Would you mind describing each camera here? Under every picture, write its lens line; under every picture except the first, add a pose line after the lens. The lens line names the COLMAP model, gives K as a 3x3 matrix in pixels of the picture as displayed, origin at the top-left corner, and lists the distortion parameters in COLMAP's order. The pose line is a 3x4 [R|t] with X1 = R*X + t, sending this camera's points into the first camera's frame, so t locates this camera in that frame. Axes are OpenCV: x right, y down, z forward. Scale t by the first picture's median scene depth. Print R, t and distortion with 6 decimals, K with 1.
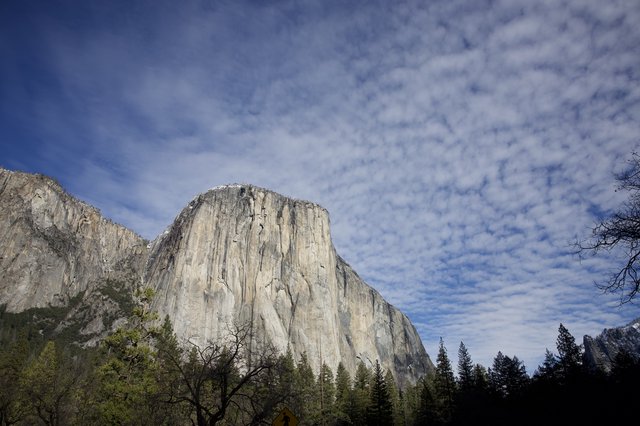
lens RADIAL K [[459.3, 0, 317.9], [0, 459.3, 215.1], [0, 0, 1]] dist [-0.113786, 0.100195]
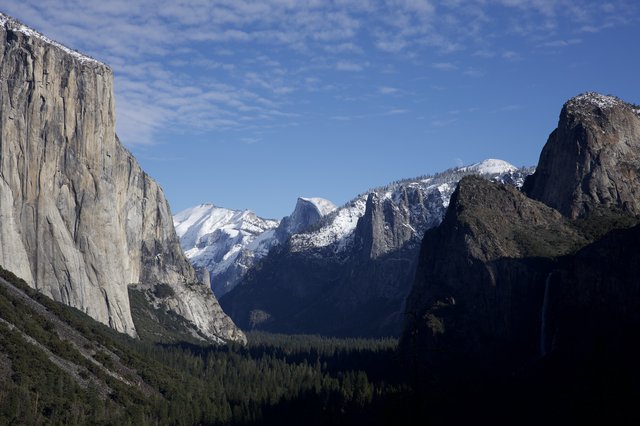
lens RADIAL K [[1270.6, 0, 321.4], [0, 1270.6, 219.1], [0, 0, 1]] dist [0.313149, 0.000000]
pose [[0.875905, 0.079875, 0.475826, -0.747262], [-0.264316, 0.904488, 0.334723, -0.659738], [-0.403643, -0.418954, 0.813357, -1.074907]]
